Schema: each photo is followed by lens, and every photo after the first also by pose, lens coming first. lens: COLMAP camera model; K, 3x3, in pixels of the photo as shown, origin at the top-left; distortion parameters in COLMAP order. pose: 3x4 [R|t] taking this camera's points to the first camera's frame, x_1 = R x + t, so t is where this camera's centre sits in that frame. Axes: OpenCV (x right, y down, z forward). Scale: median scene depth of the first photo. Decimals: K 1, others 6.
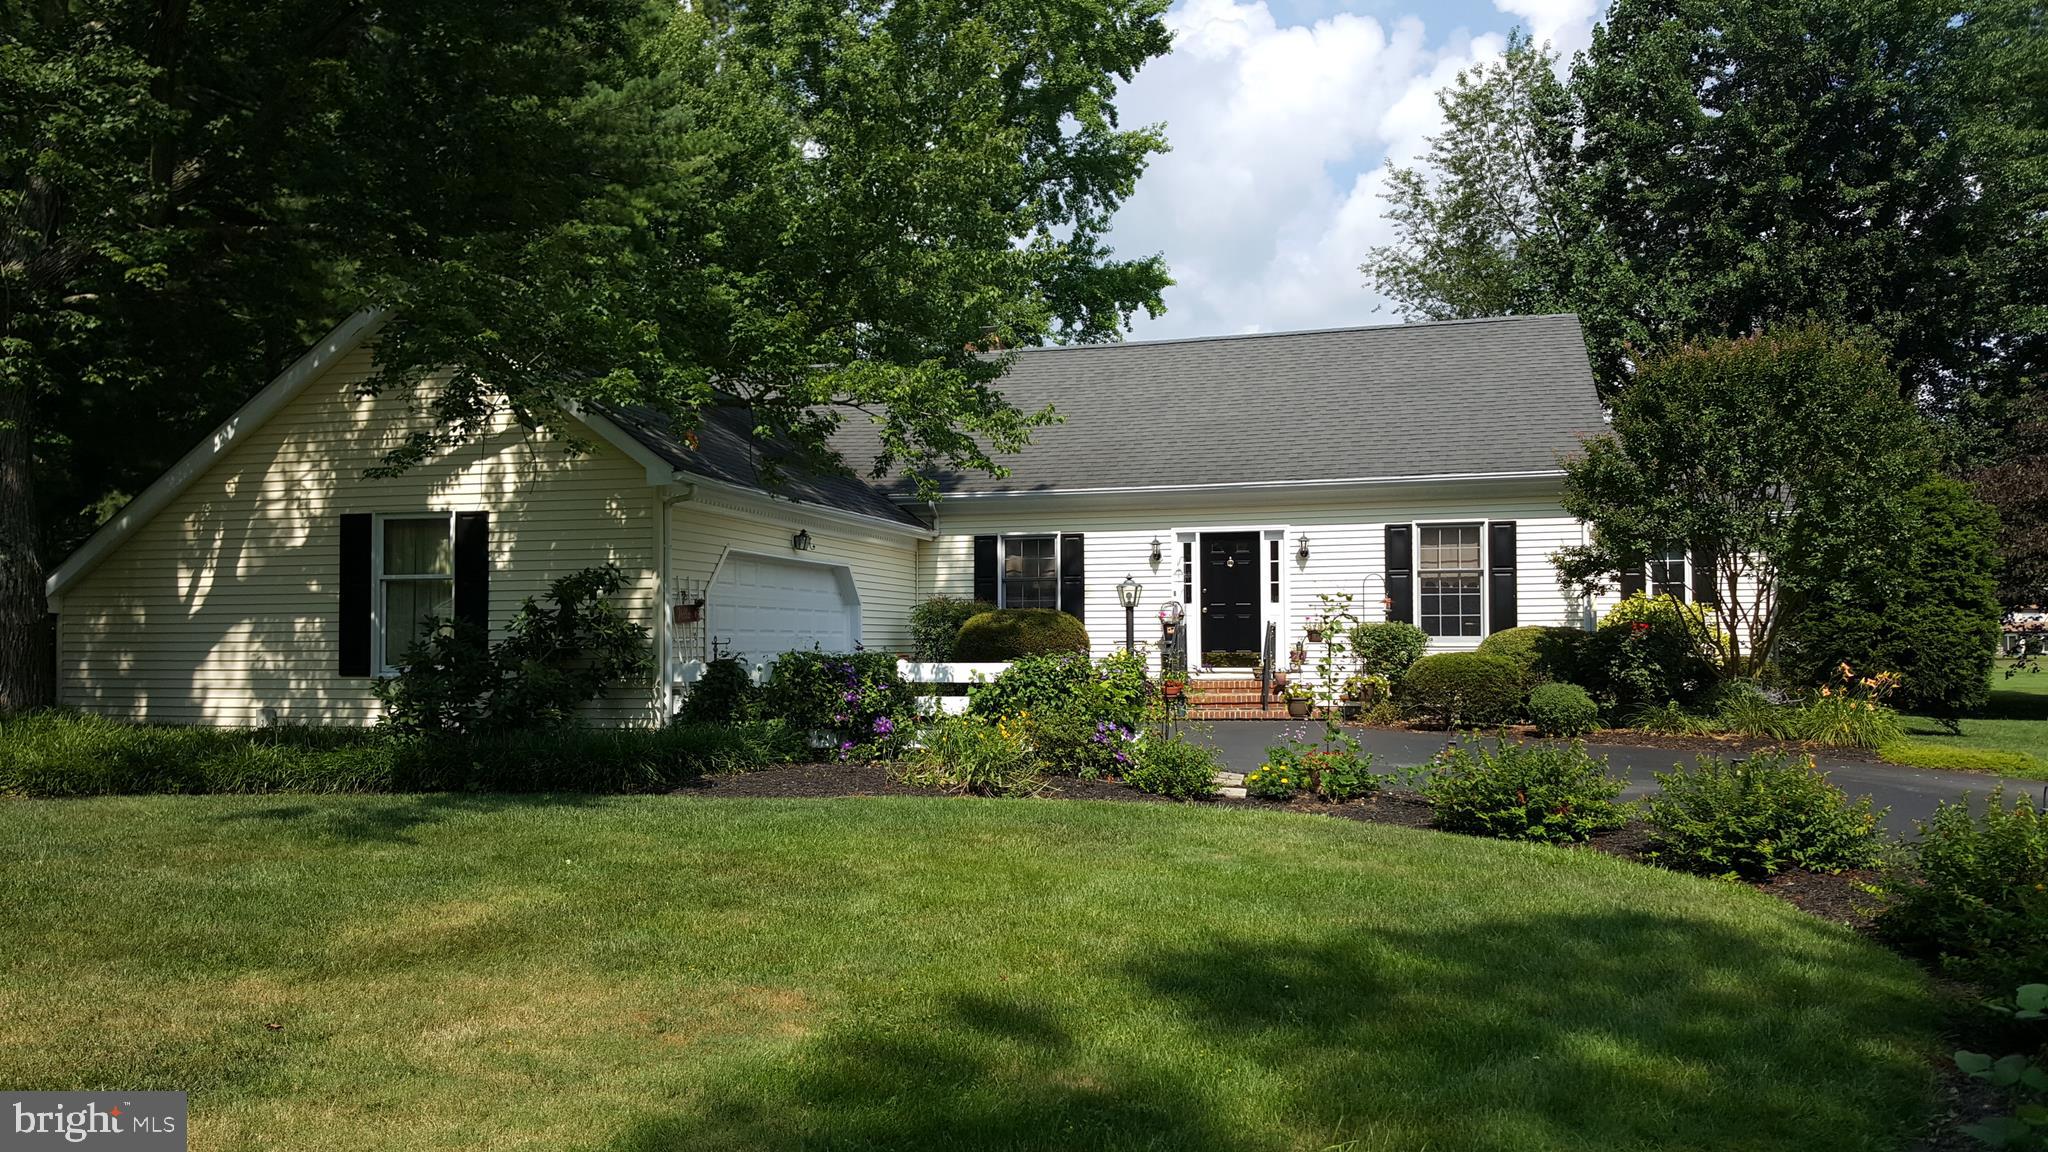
lens RADIAL K [[1528.4, 0, 994.6], [0, 1528.4, 581.4], [0, 0, 1]] dist [0.269741, -0.615727]
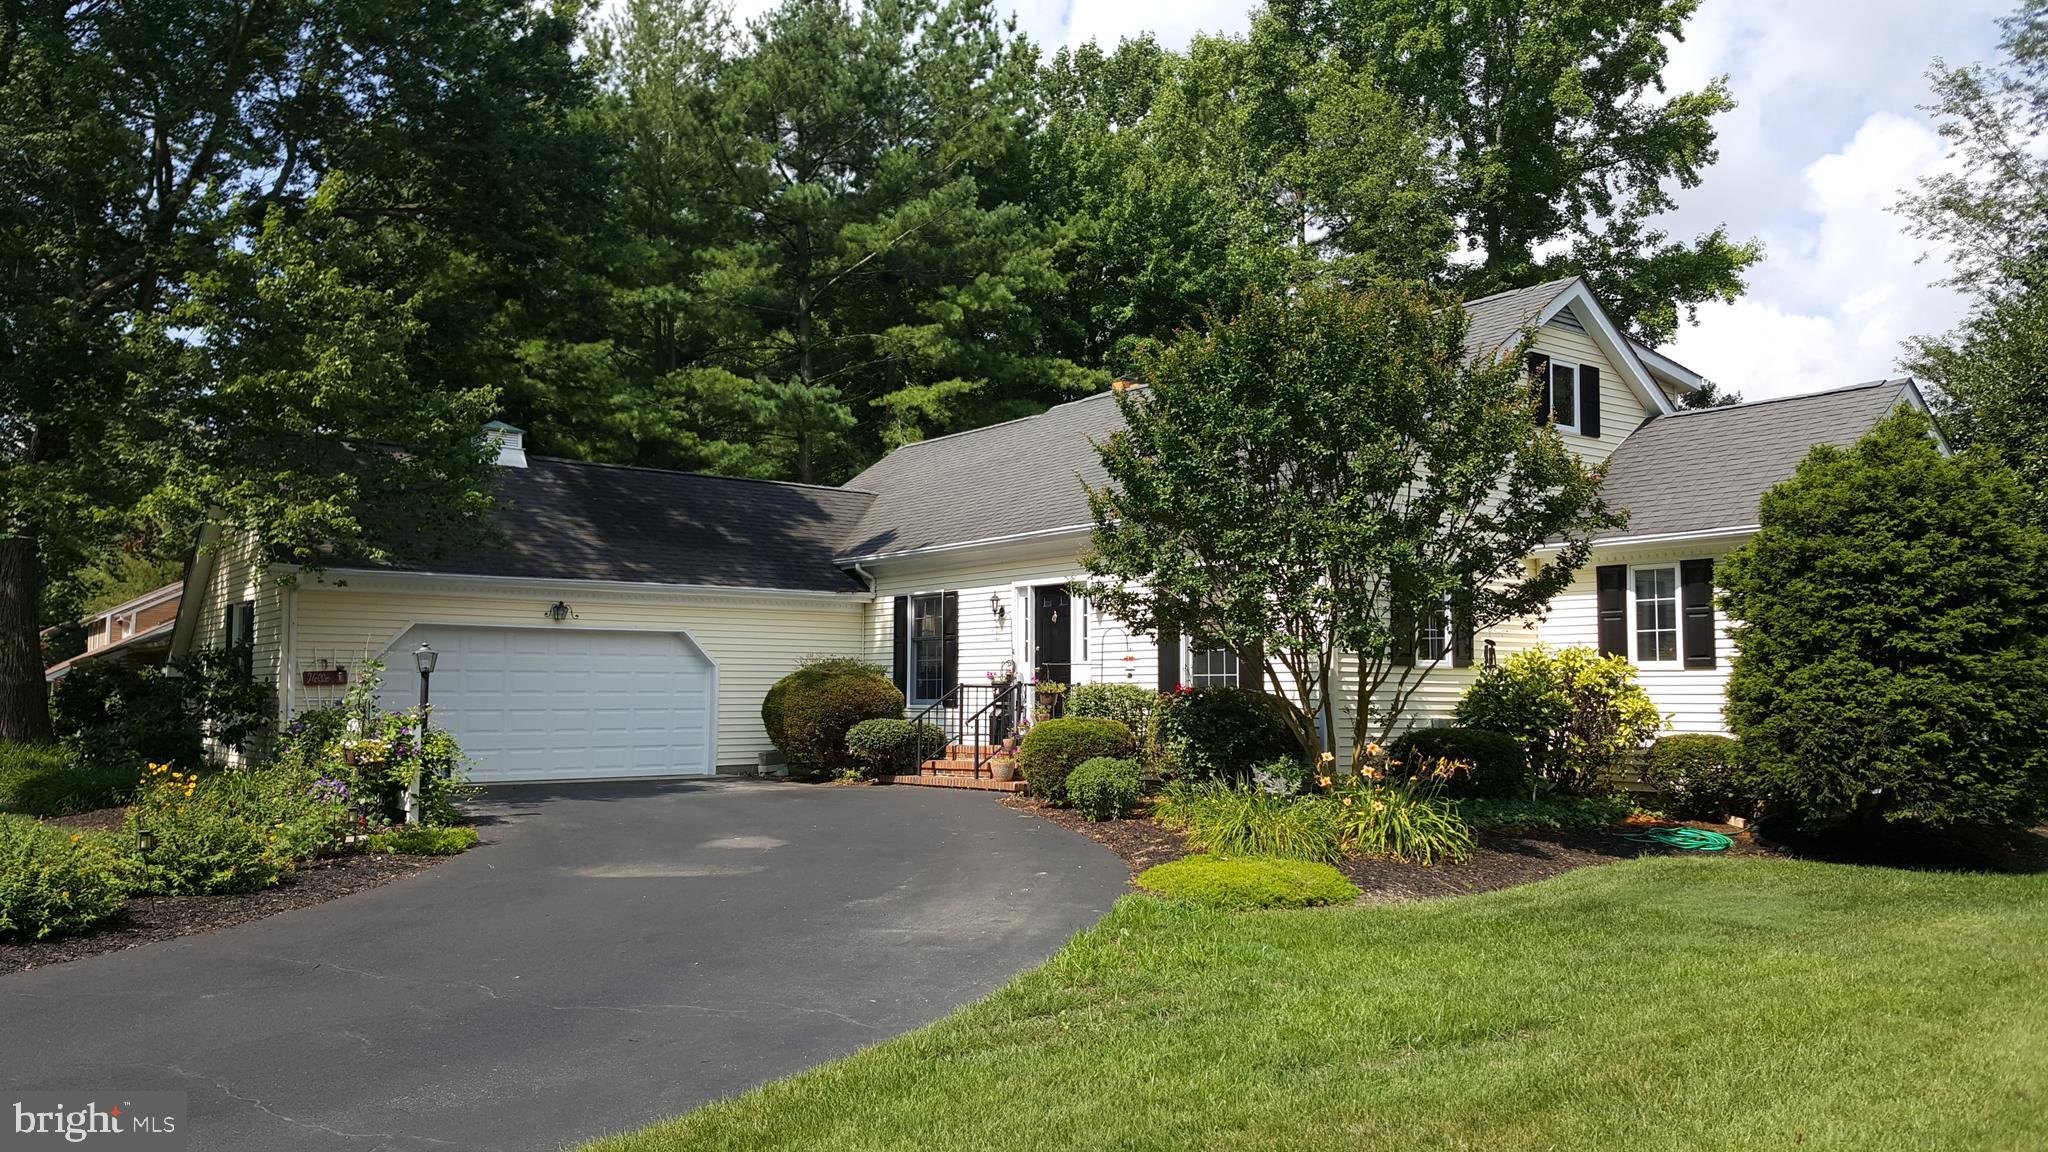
lens RADIAL K [[1528.4, 0, 994.6], [0, 1528.4, 581.4], [0, 0, 1]] dist [0.269741, -0.615727]
pose [[0.782185, -0.038694, -0.621844, 0.681093], [0.016840, 0.999018, -0.040982, 0.003131], [0.622819, 0.021584, 0.782068, 0.252368]]
